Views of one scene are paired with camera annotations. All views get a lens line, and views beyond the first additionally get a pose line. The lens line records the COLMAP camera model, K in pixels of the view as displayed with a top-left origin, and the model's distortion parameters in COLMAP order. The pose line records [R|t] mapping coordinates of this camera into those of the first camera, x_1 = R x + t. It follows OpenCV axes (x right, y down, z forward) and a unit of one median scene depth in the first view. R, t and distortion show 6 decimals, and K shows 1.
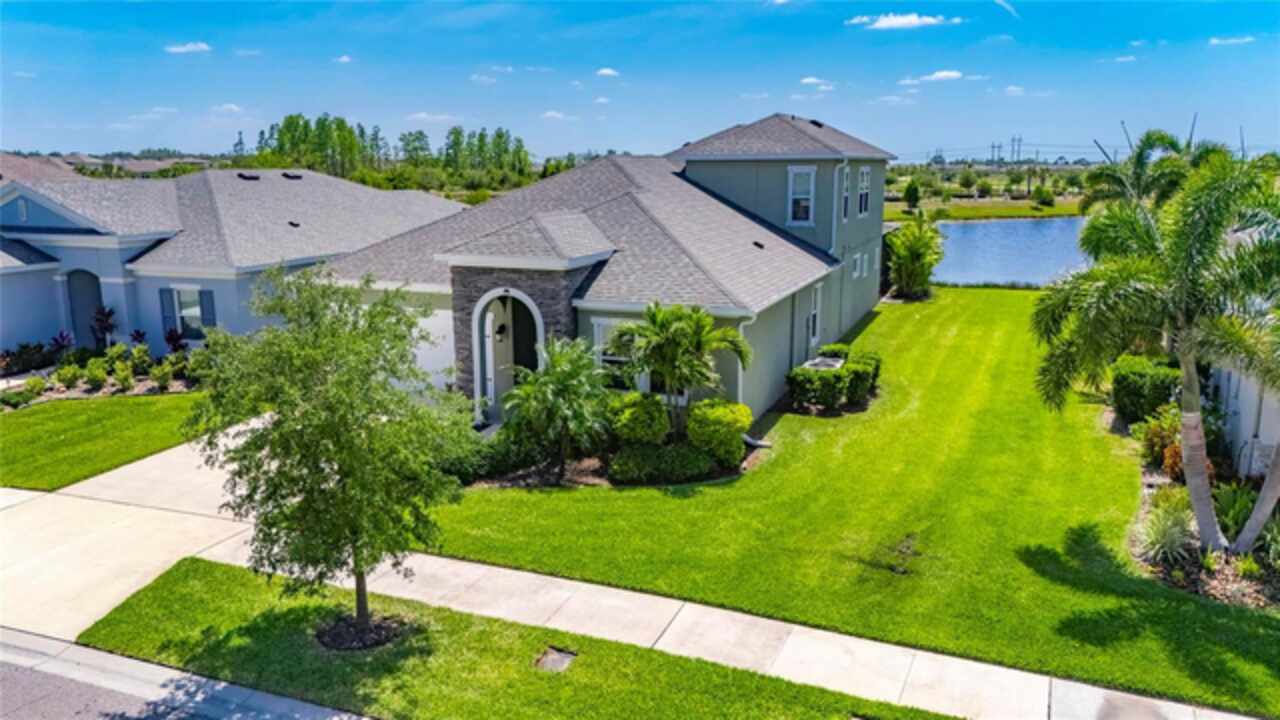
lens RADIAL K [[943.9, 0, 646.9], [0, 943.9, 359.4], [0, 0, 1]] dist [0.059335, -0.047982]
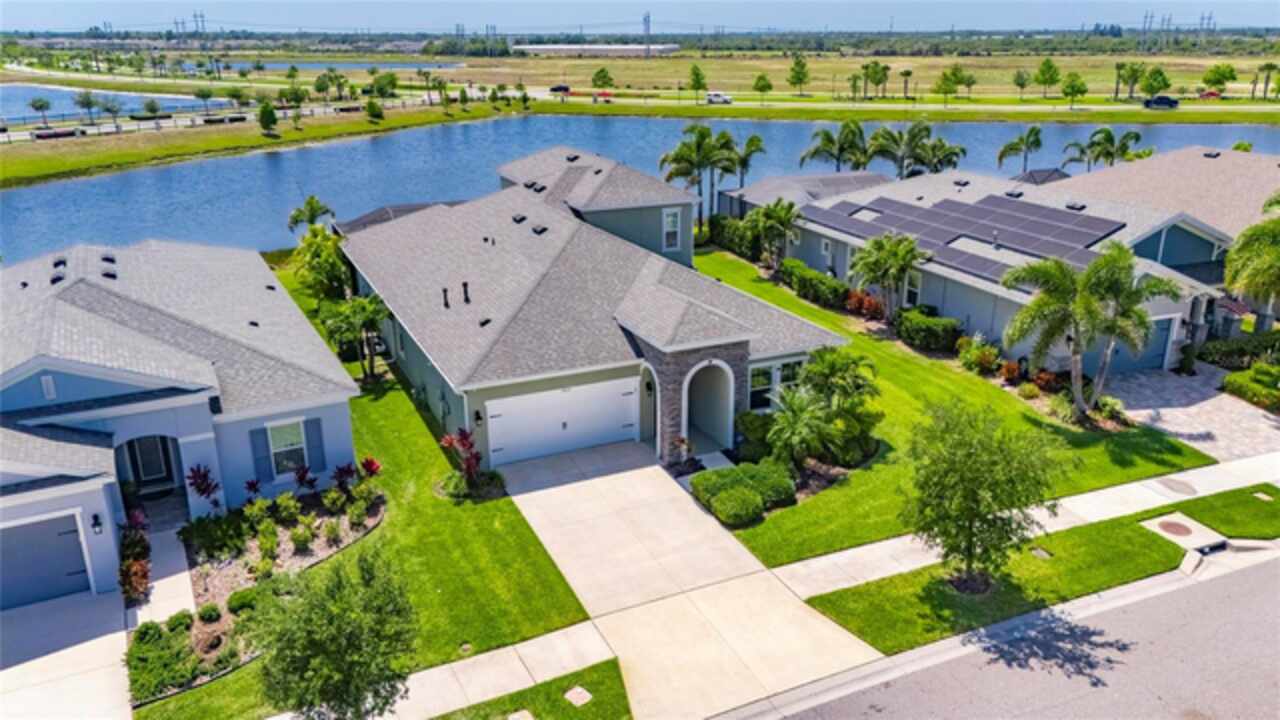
lens RADIAL K [[943.9, 0, 646.9], [0, 943.9, 359.4], [0, 0, 1]] dist [0.059335, -0.047982]
pose [[0.687628, -0.235828, 0.686697, -1.163621], [0.145807, 0.971366, 0.187585, -0.349764], [-0.711272, -0.028863, 0.702324, 0.100433]]
